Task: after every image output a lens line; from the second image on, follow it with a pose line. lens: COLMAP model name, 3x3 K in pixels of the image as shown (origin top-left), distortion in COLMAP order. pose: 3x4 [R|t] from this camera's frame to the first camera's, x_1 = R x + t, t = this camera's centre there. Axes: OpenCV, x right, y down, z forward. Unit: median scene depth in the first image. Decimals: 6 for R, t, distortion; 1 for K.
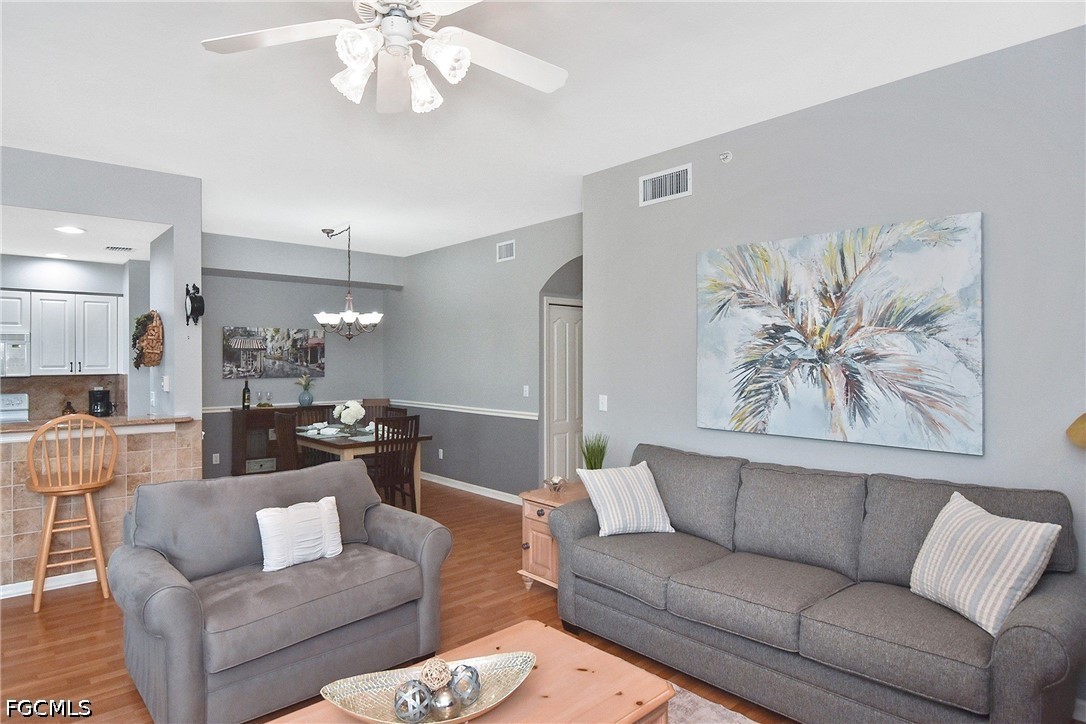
lens RADIAL K [[630.8, 0, 543.0], [0, 630.8, 362.0], [0, 0, 1]] dist [-0.002484, -0.001124]
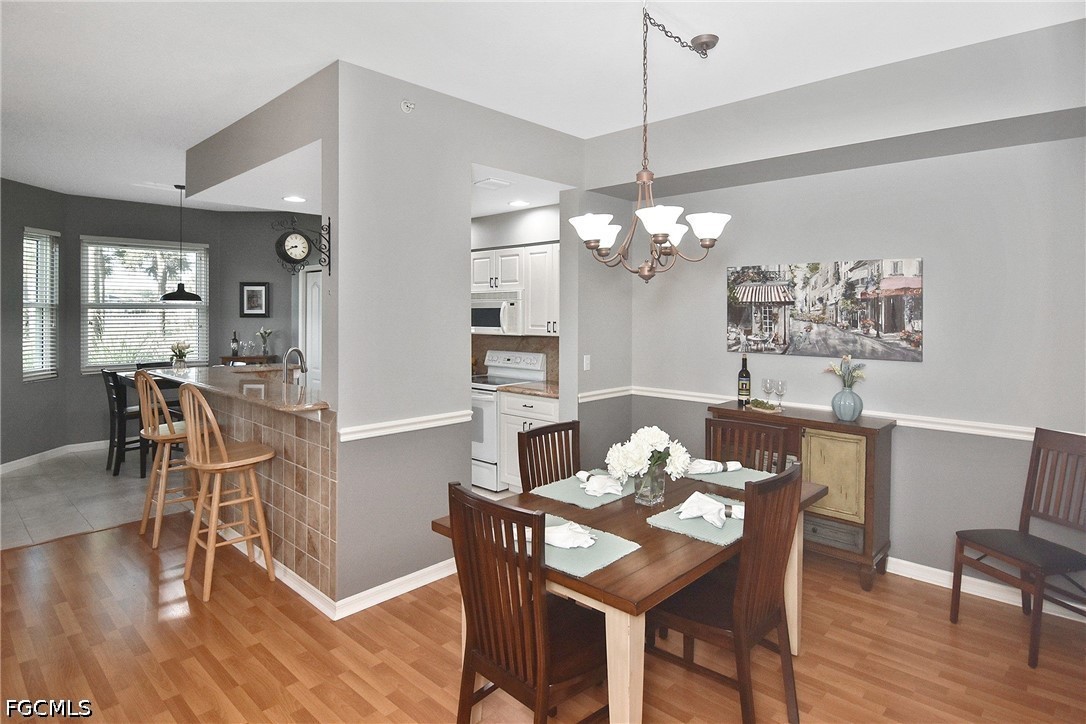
lens RADIAL K [[600.7, 0, 524.2], [0, 600.7, 309.6], [0, 0, 1]] dist [-0.001625, -0.001645]
pose [[0.067298, 0.002836, -0.997729, 0.136926], [-0.003561, 0.999990, 0.002602, -0.030833], [0.997727, 0.003378, 0.067308, 1.513475]]
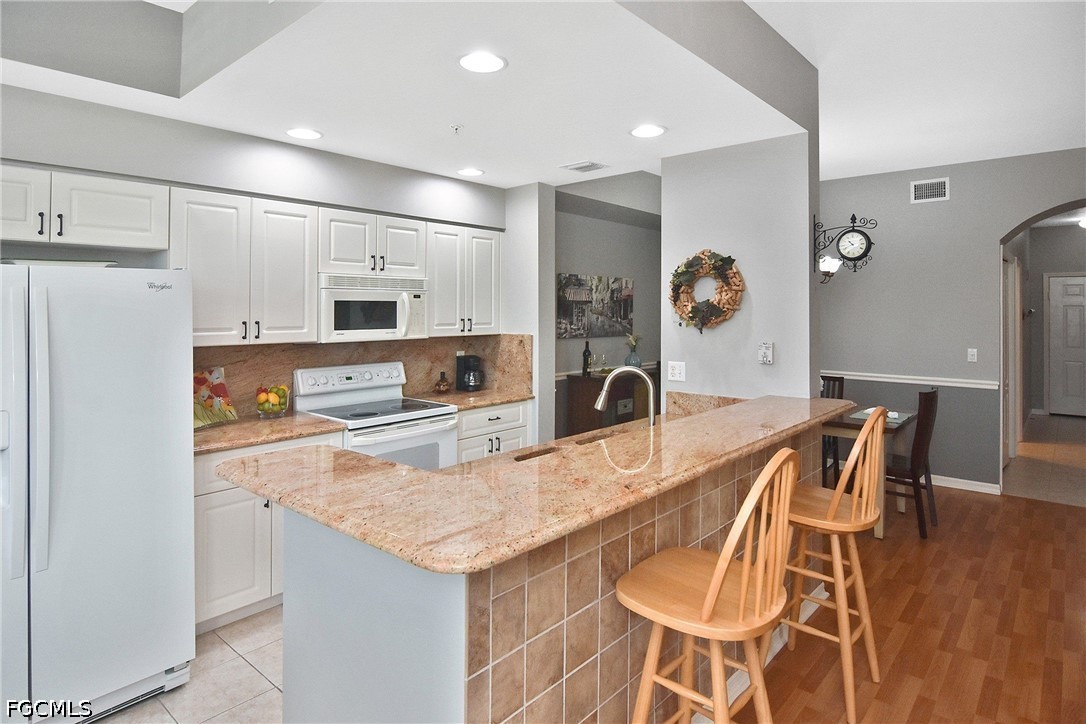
lens RADIAL K [[600.9, 0, 543.6], [0, 600.9, 304.1], [0, 0, 1]] dist [-0.029143, 0.001003]
pose [[0.992995, 0.008885, 0.117821, -1.228031], [-0.007360, 0.999884, -0.013372, -0.013667], [-0.117927, 0.012411, 0.992945, 0.487586]]
